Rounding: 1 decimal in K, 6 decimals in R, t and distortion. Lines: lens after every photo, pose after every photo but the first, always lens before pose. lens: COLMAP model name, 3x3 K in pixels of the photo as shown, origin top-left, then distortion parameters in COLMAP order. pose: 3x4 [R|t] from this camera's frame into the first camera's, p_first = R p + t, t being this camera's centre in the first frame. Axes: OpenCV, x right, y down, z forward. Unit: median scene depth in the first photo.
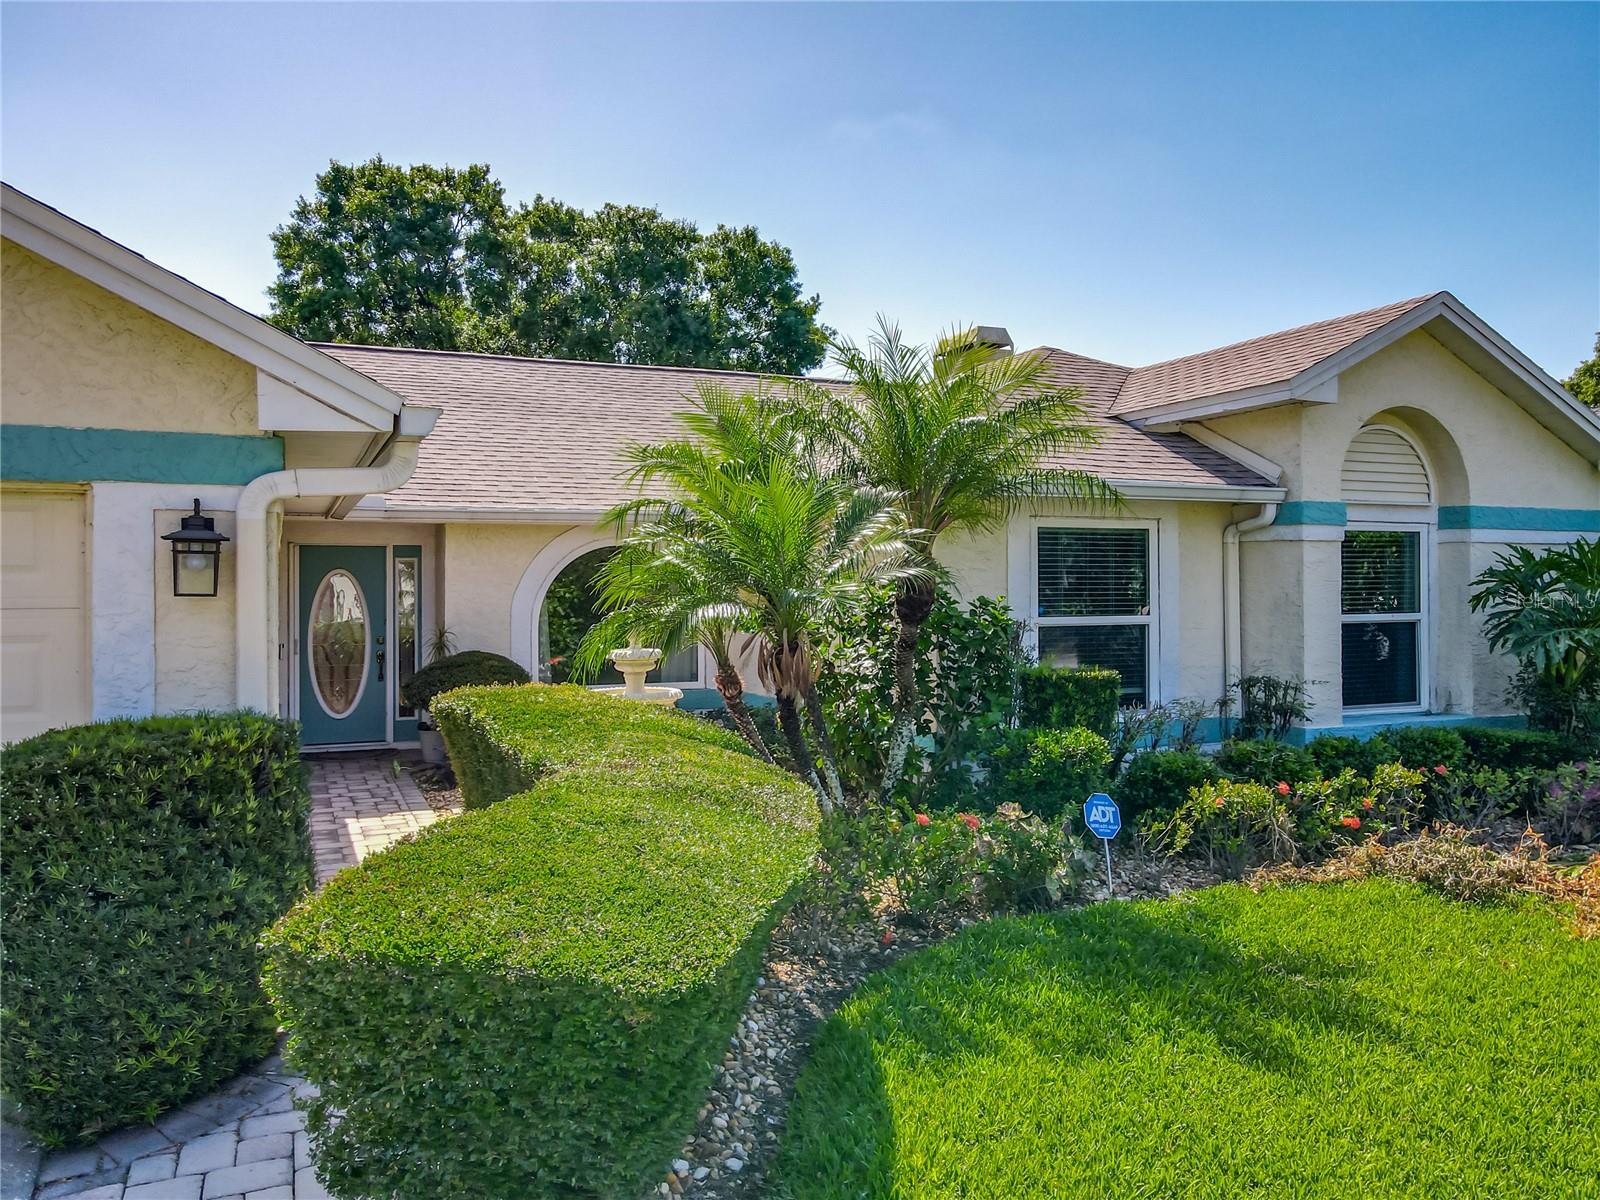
lens RADIAL K [[1206.6, 0, 803.5], [0, 1206.6, 589.8], [0, 0, 1]] dist [0.012487, 0.001805]
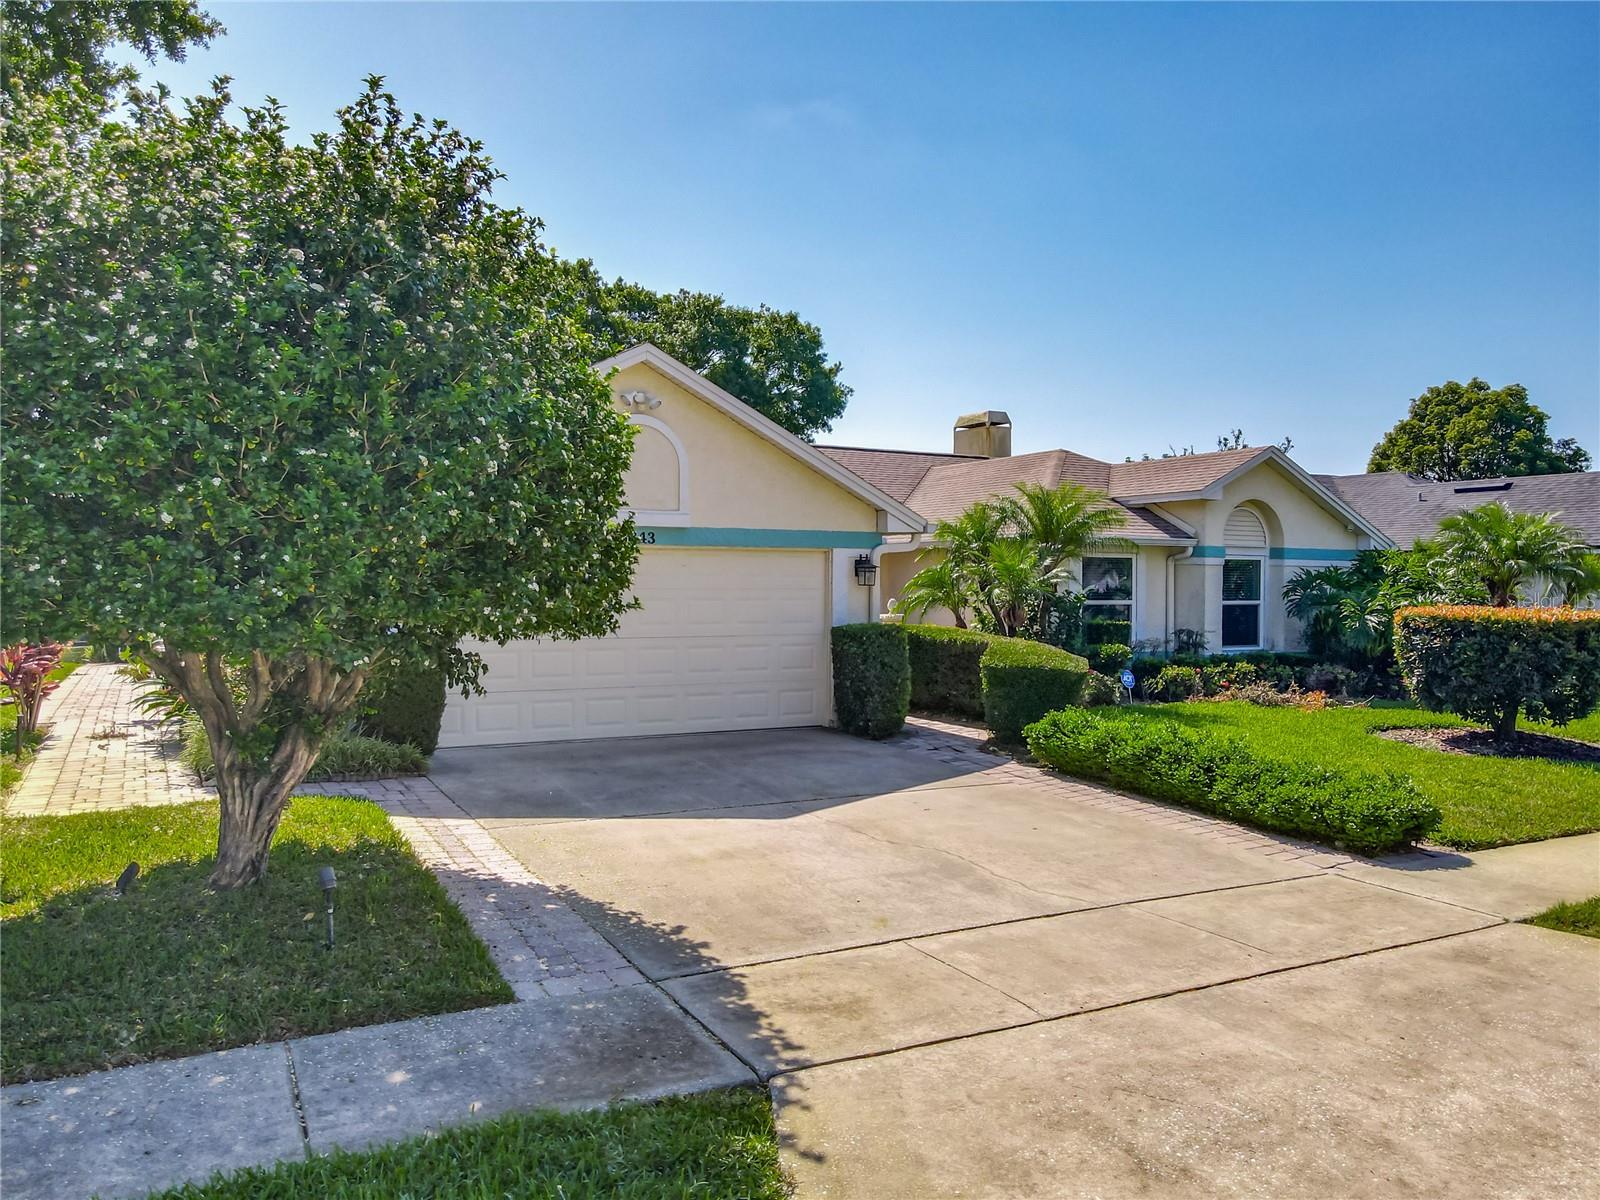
lens RADIAL K [[1206.6, 0, 803.0], [0, 1206.6, 616.8], [0, 0, 1]] dist [0.012487, 0.001805]
pose [[0.996311, 0.006384, 0.085583, -0.436872], [-0.008276, 0.999729, 0.021774, 0.009156], [-0.085421, -0.022402, 0.996093, -0.976359]]
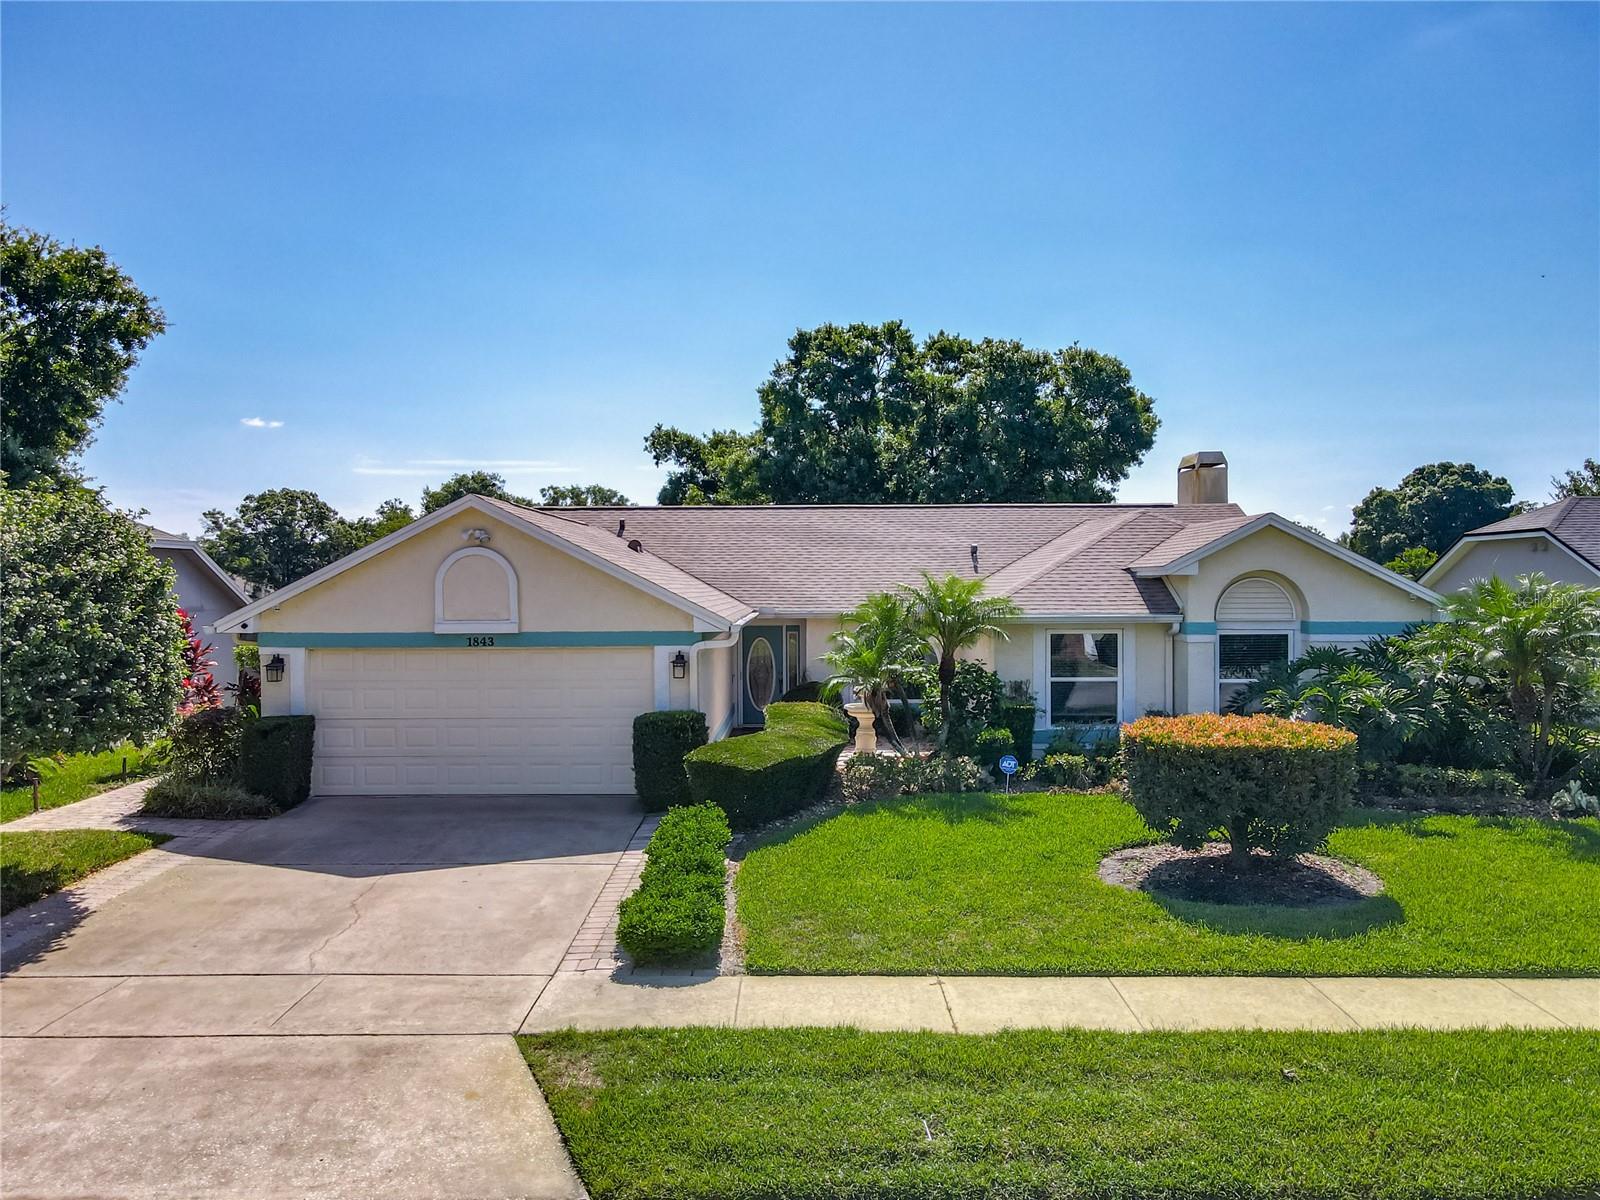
lens RADIAL K [[1206.6, 0, 796.5], [0, 1206.6, 607.2], [0, 0, 1]] dist [0.012487, 0.001805]
pose [[0.914998, 0.007414, -0.403391, 0.599108], [-0.001369, 0.999882, 0.015271, -0.122359], [0.403457, -0.013420, 0.914900, -1.015115]]
